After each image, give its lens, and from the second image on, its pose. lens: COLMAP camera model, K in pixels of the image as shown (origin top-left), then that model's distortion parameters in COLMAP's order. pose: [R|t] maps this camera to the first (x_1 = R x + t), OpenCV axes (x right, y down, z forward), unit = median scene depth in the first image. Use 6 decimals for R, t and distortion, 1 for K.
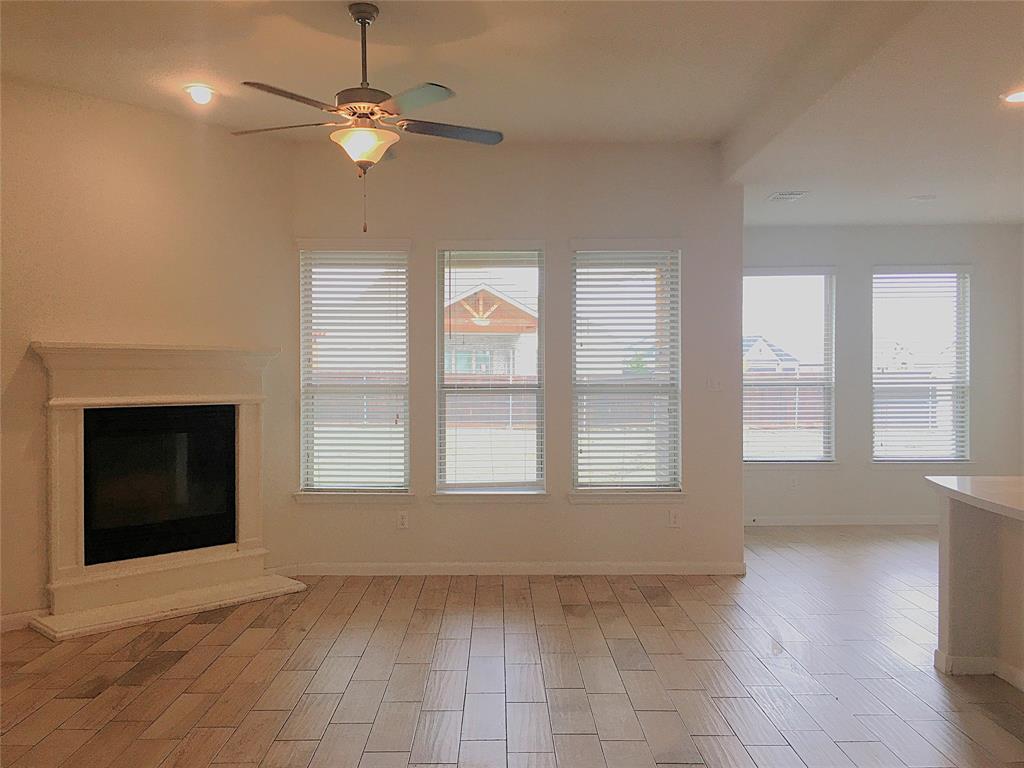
lens RADIAL K [[875.7, 0, 512.0], [0, 875.7, 384.0], [0, 0, 1]] dist [0.038052, 0.000206]
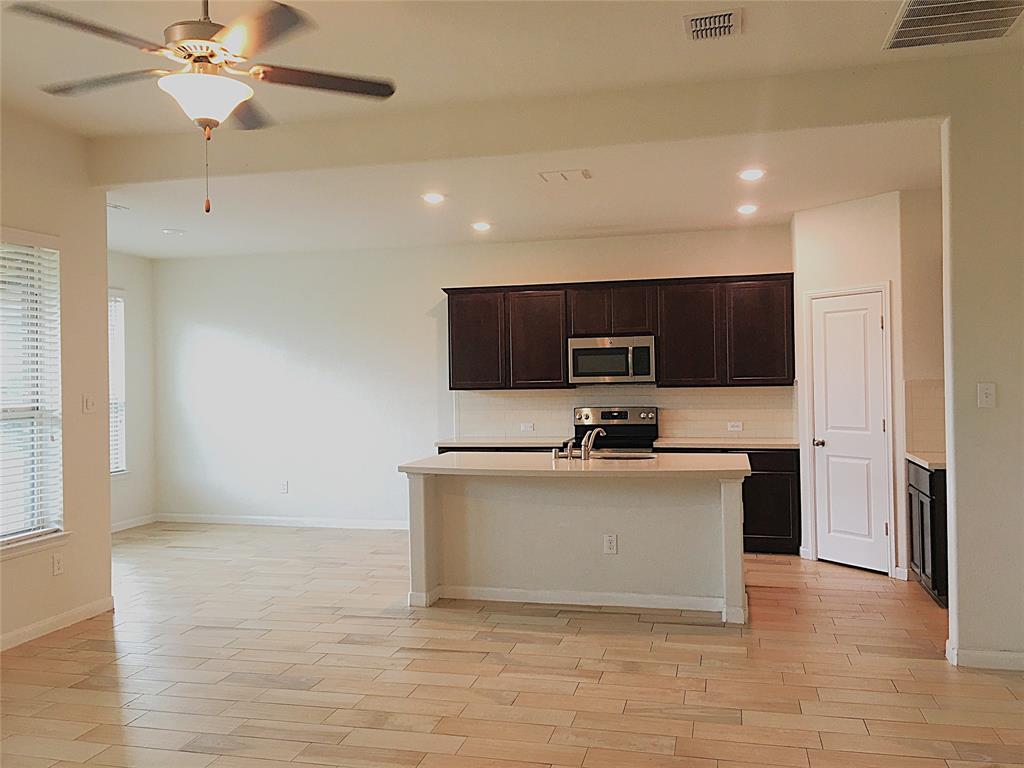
lens RADIAL K [[861.5, 0, 512.0], [0, 861.5, 384.0], [0, 0, 1]] dist [0.030838, -0.004633]
pose [[0.245904, -0.005153, 0.969280, -0.525390], [0.021350, 0.999772, -0.000101, -0.012051], [-0.969059, 0.020719, 0.245958, 0.361624]]
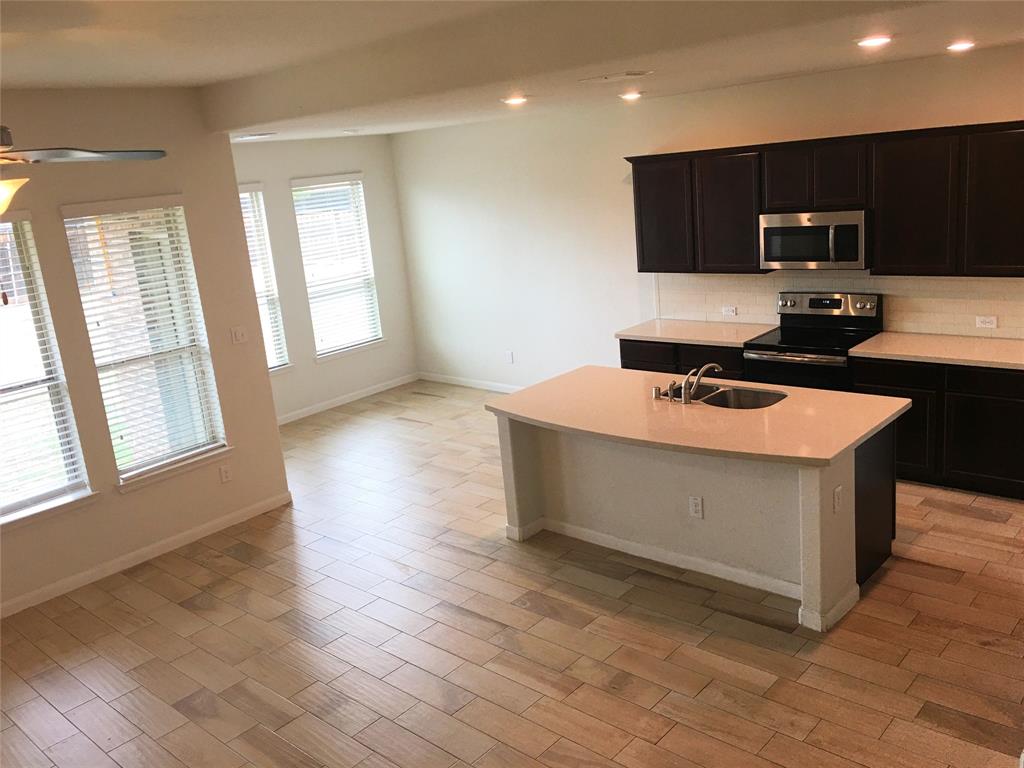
lens RADIAL K [[861.5, 0, 512.0], [0, 861.5, 384.0], [0, 0, 1]] dist [0.030838, -0.004633]
pose [[0.673783, -0.240519, 0.698689, -0.268239], [0.095255, 0.965926, 0.240654, -0.157848], [-0.732764, -0.095595, 0.673735, 0.089131]]
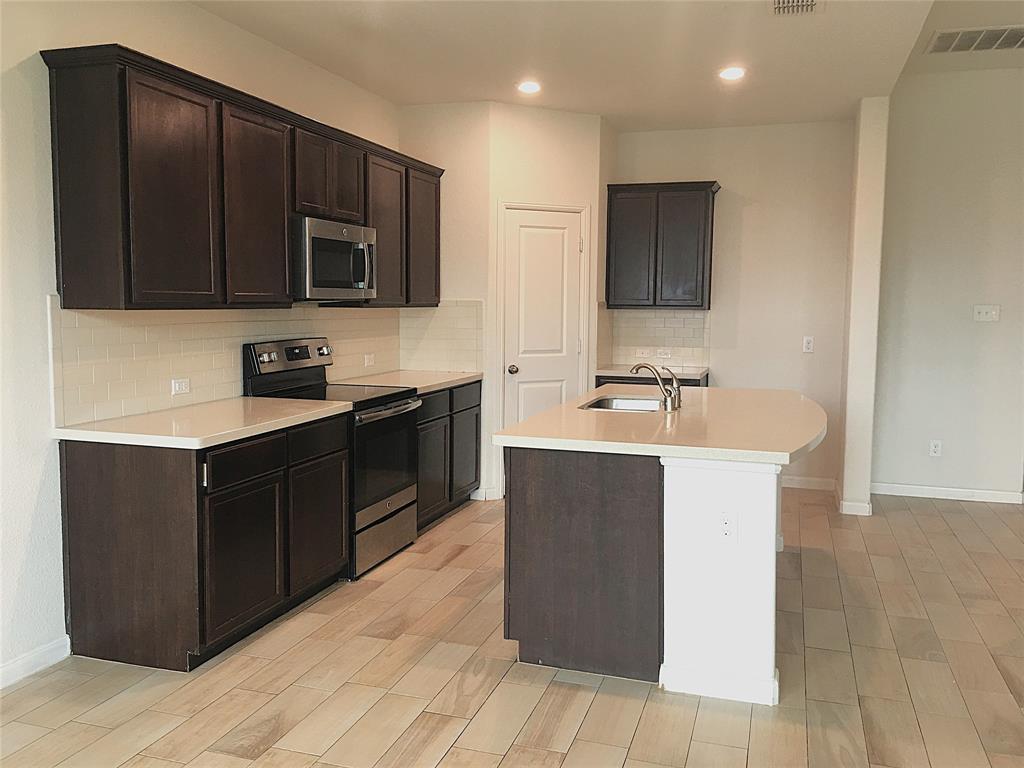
lens RADIAL K [[861.5, 0, 512.0], [0, 861.5, 384.0], [0, 0, 1]] dist [0.030838, -0.004633]
pose [[-0.944937, -0.034822, 0.325394, 0.315500], [-0.001586, 0.994798, 0.101854, -0.014088], [-0.327248, 0.095730, -0.940077, 1.195084]]
